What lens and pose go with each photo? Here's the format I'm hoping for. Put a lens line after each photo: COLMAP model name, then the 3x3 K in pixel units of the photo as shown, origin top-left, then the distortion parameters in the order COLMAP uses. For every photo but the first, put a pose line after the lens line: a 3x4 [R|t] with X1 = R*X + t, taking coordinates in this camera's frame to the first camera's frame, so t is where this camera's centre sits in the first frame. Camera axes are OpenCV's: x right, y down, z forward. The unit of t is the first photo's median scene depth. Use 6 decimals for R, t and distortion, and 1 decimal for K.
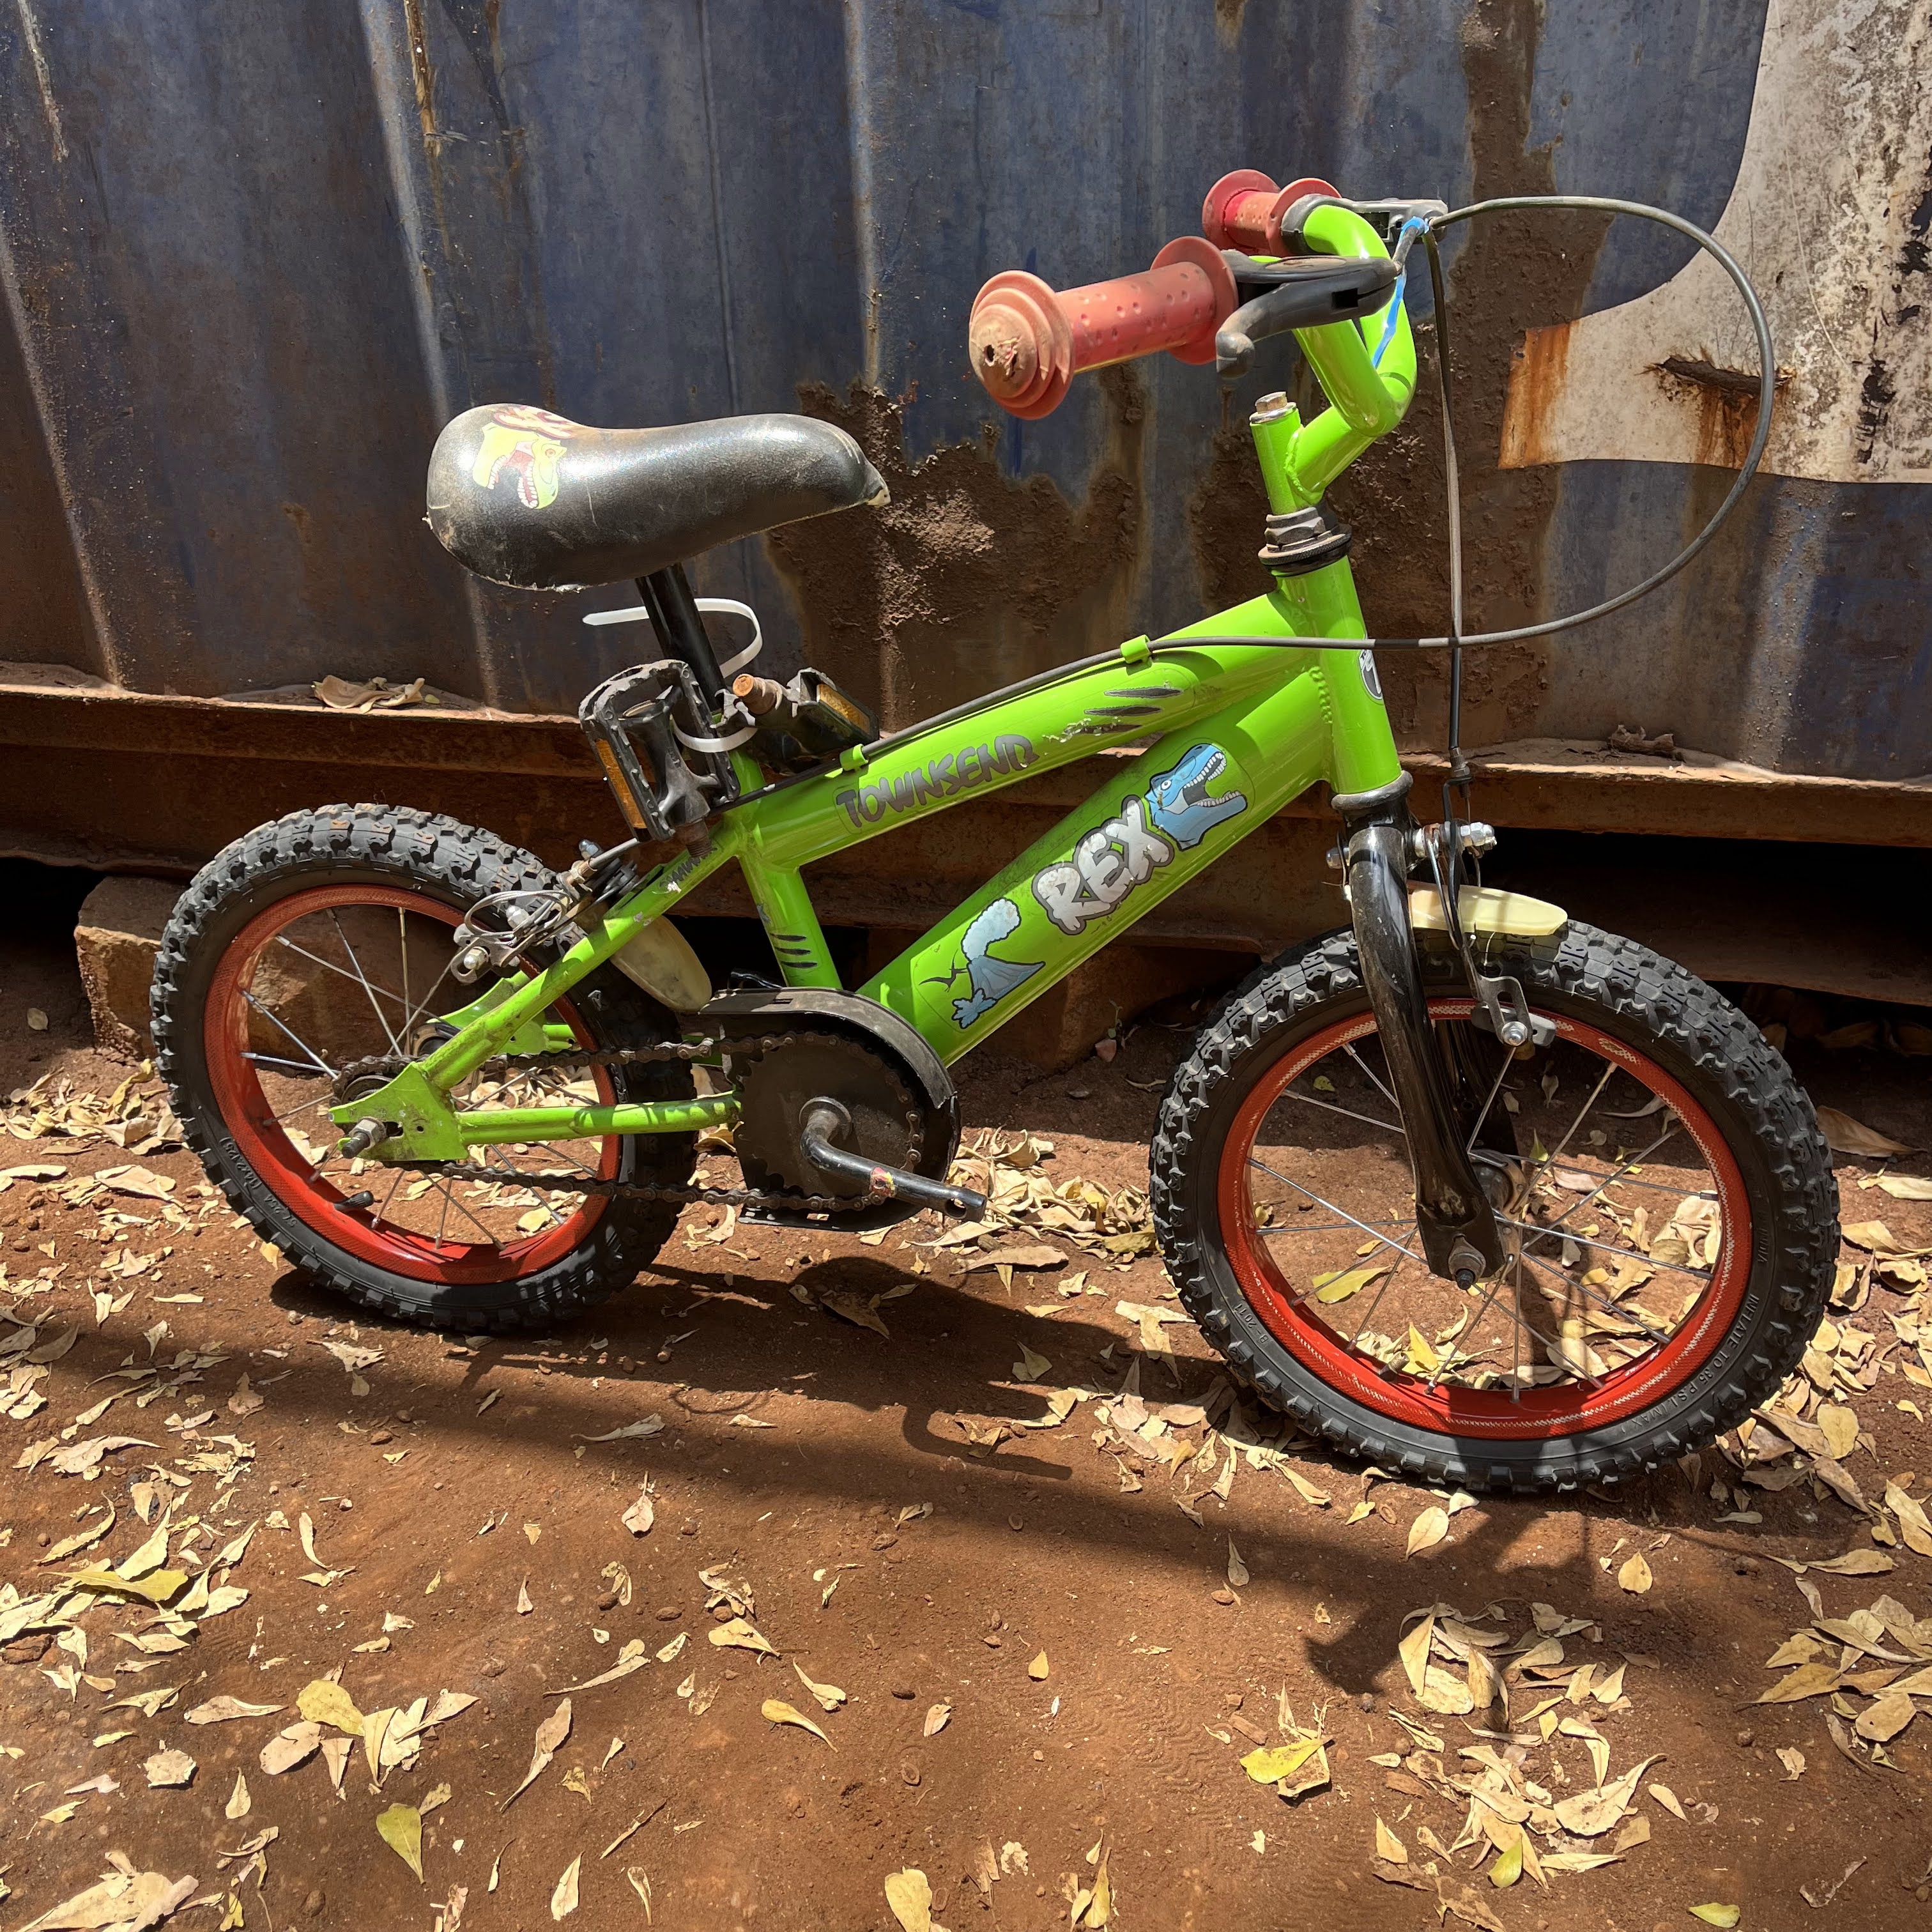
lens RADIAL K [[1977.3, 0, 964.5], [0, 1977.3, 974.9], [0, 0, 1]] dist [0.024586, 0.000000]
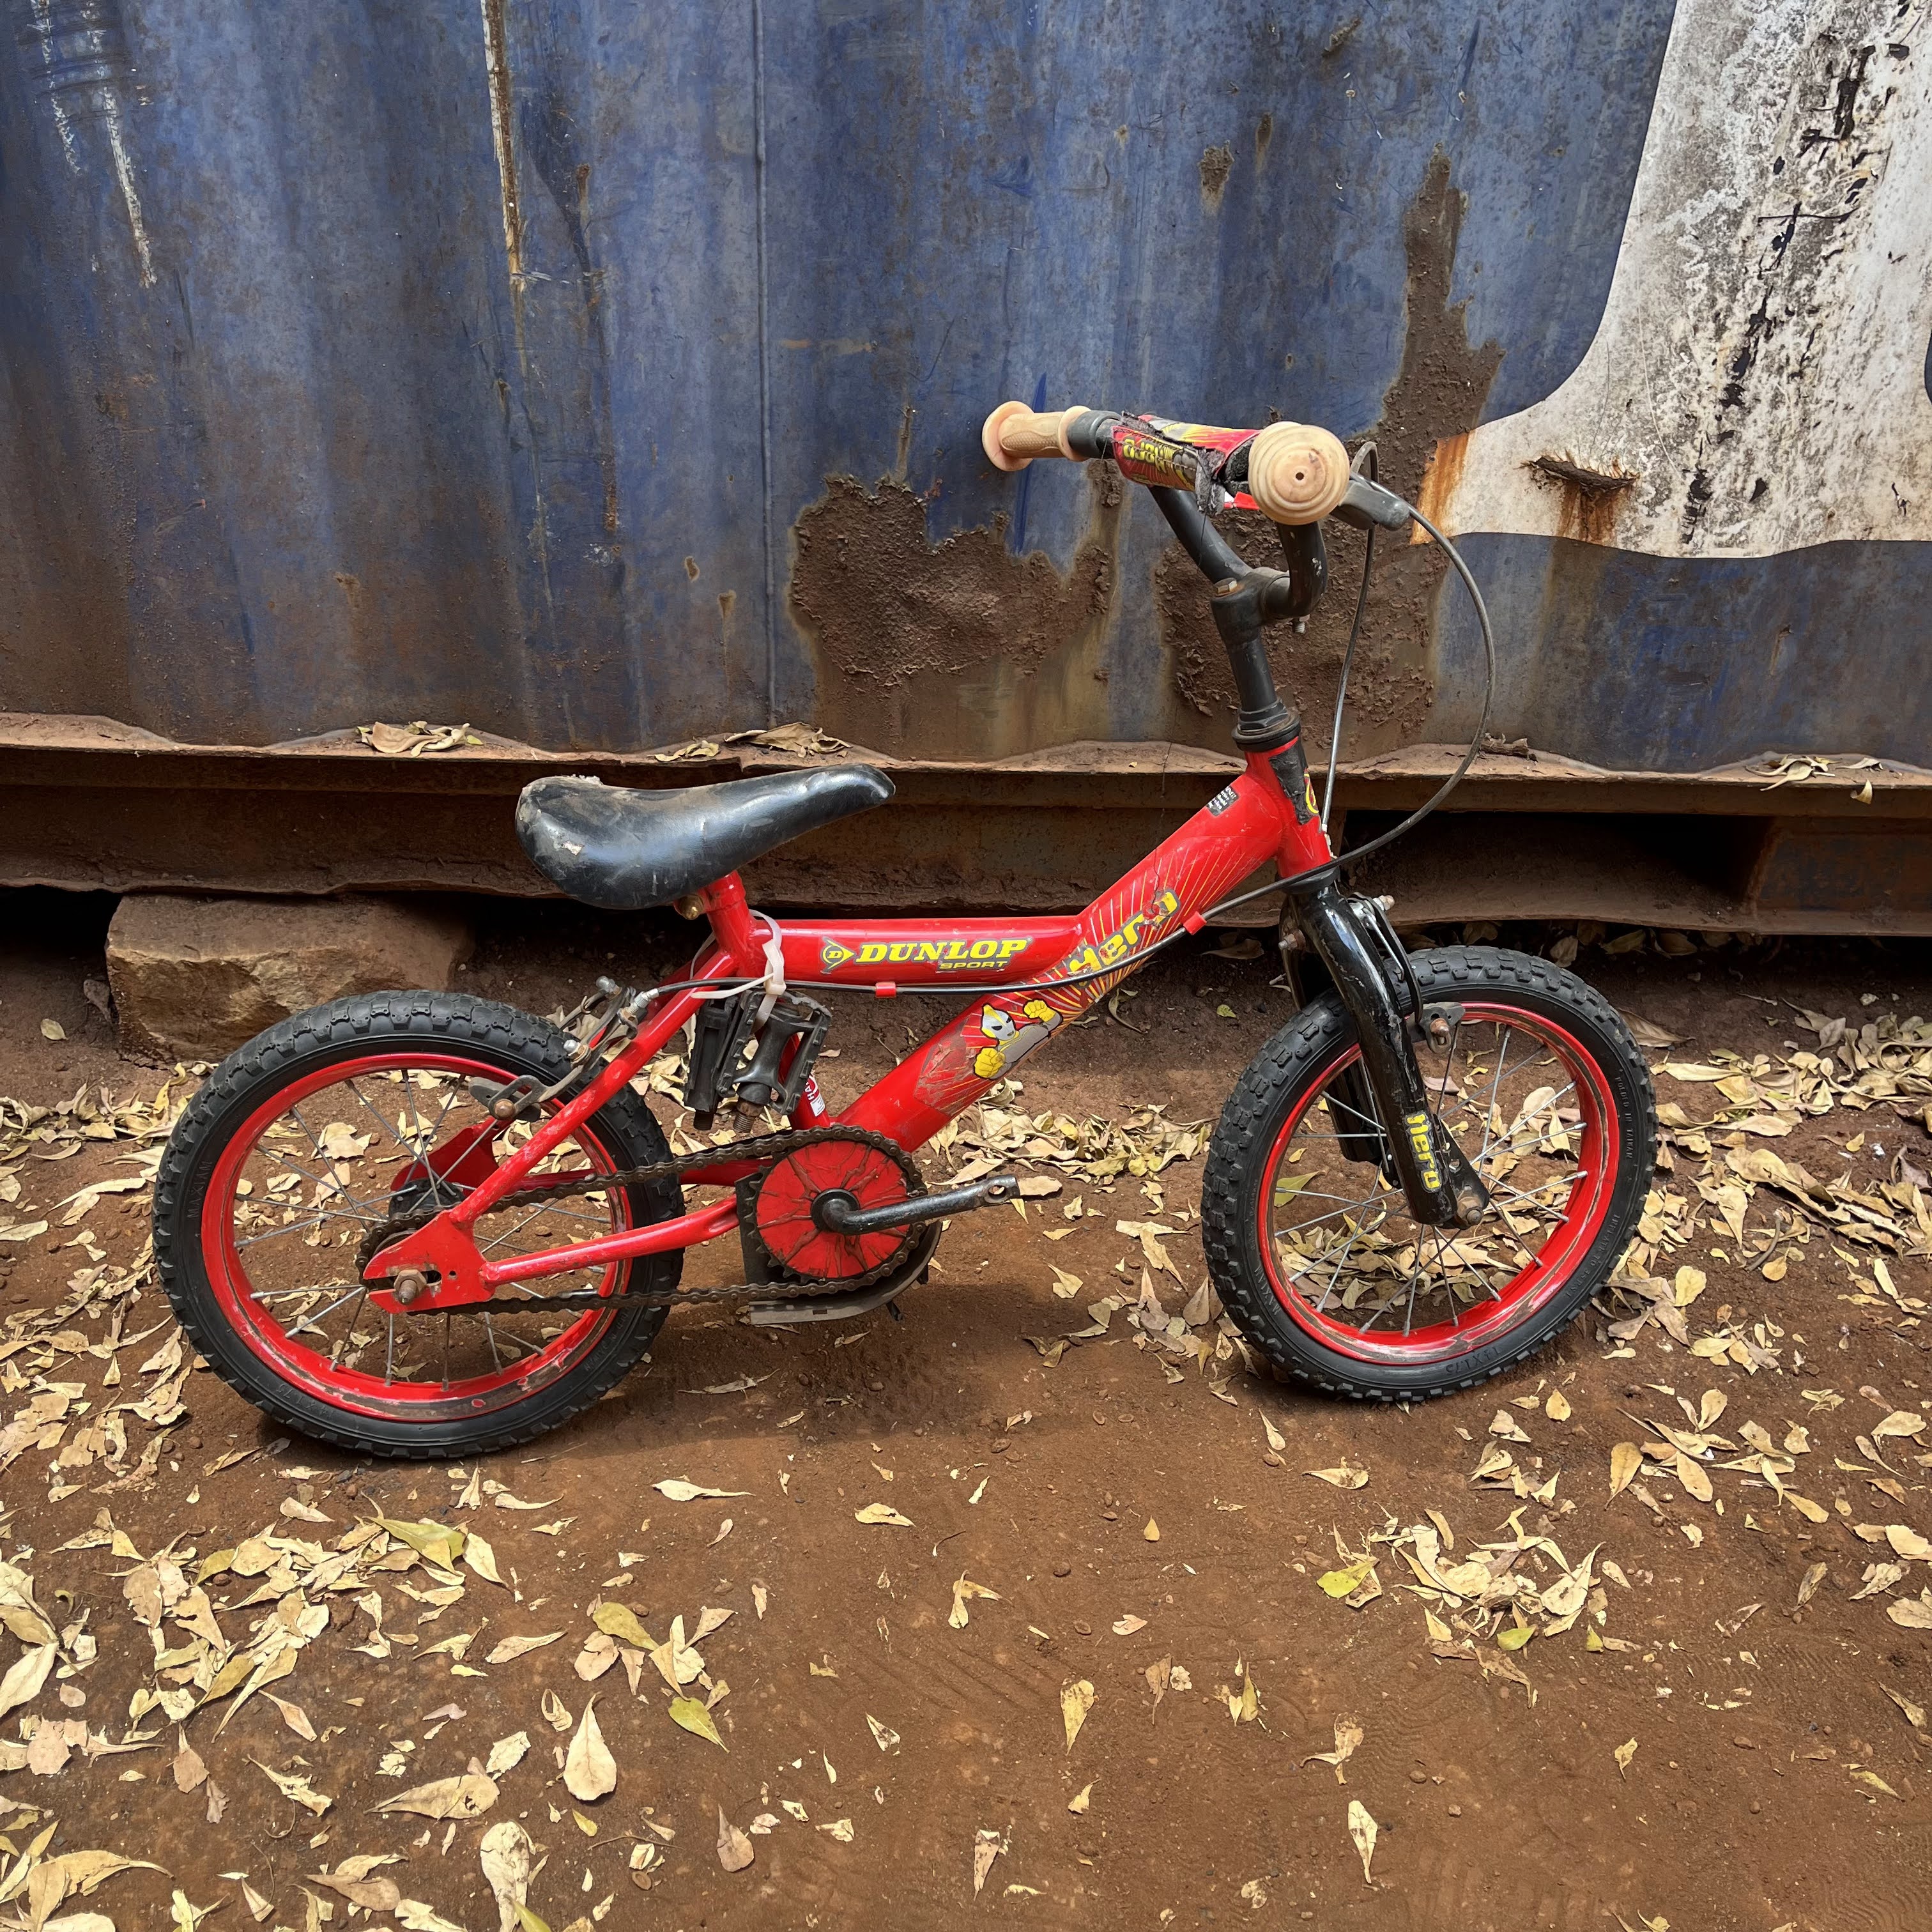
lens RADIAL K [[1977.3, 0, 949.2], [0, 1977.3, 950.2], [0, 0, 1]] dist [0.024586, 0.000000]
pose [[0.979464, -0.068129, 0.189762, -0.269398], [0.048921, 0.993360, 0.104128, -0.148367], [-0.195596, -0.092706, 0.976293, -0.180454]]
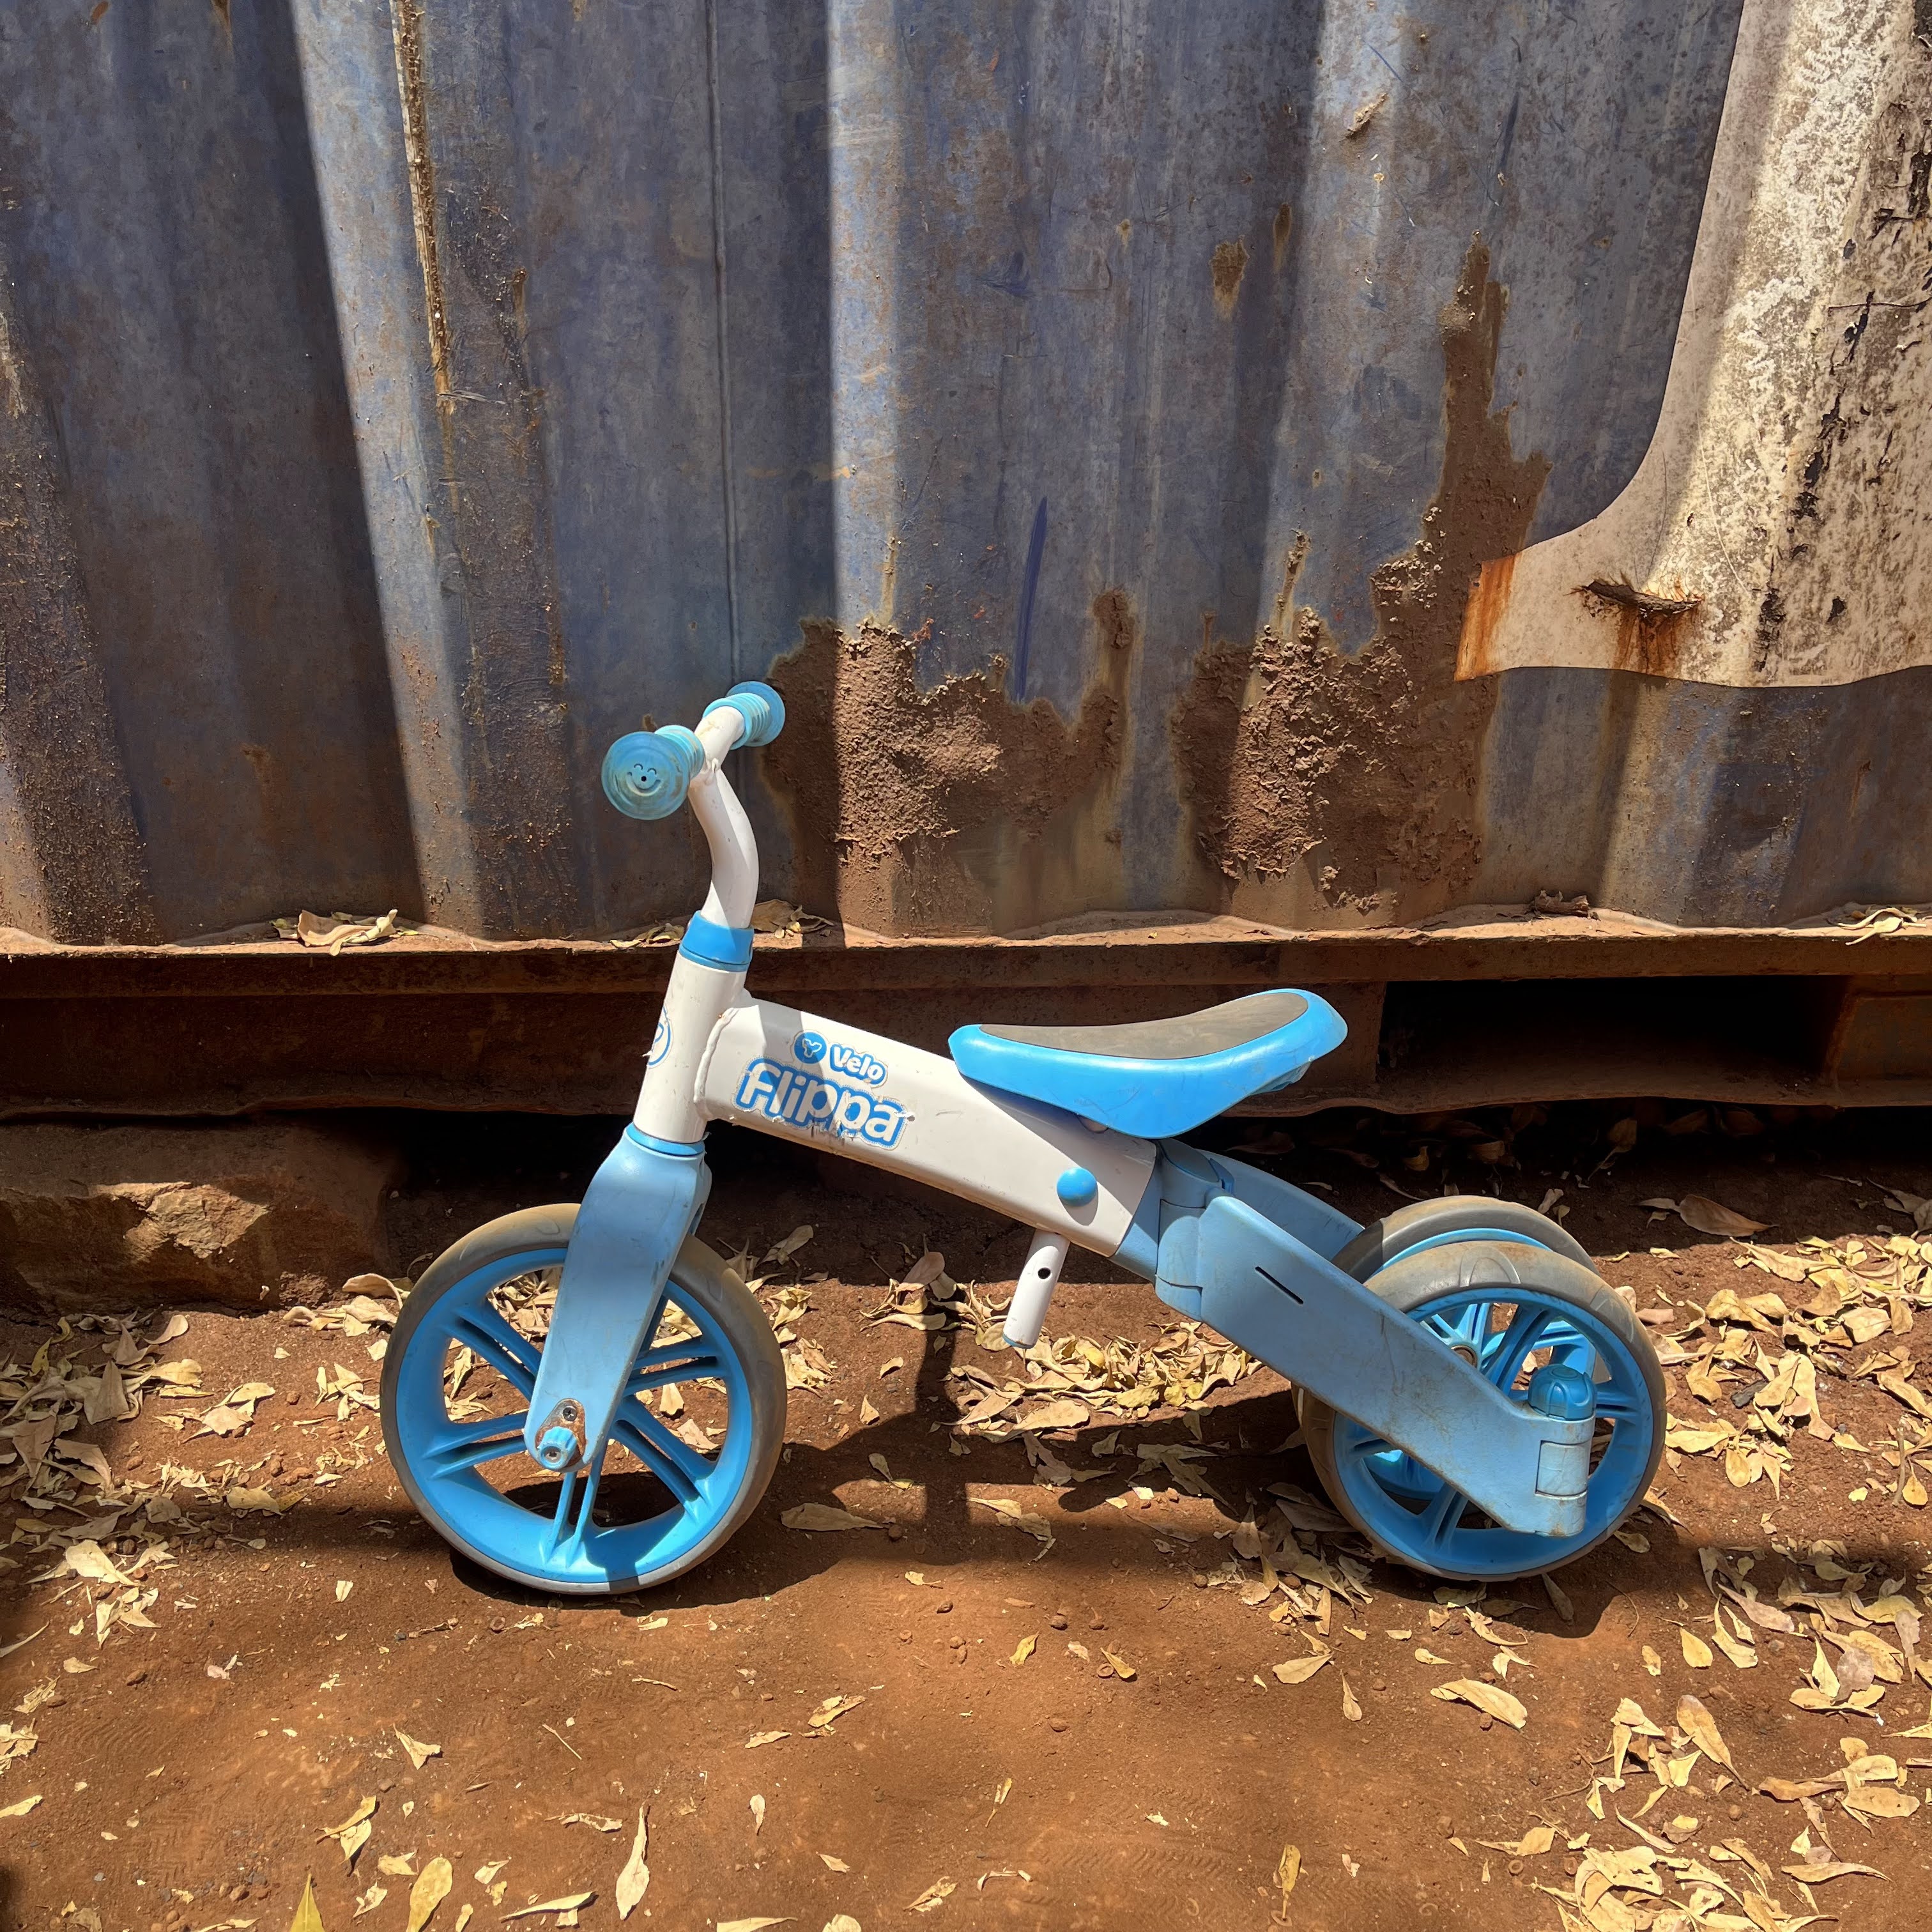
lens RADIAL K [[1977.3, 0, 979.8], [0, 1977.3, 985.3], [0, 0, 1]] dist [0.024586, 0.000000]
pose [[0.969388, -0.080568, 0.231939, -0.264572], [0.079651, 0.996734, 0.013334, -0.122466], [-0.232256, 0.005549, 0.972639, -0.019821]]
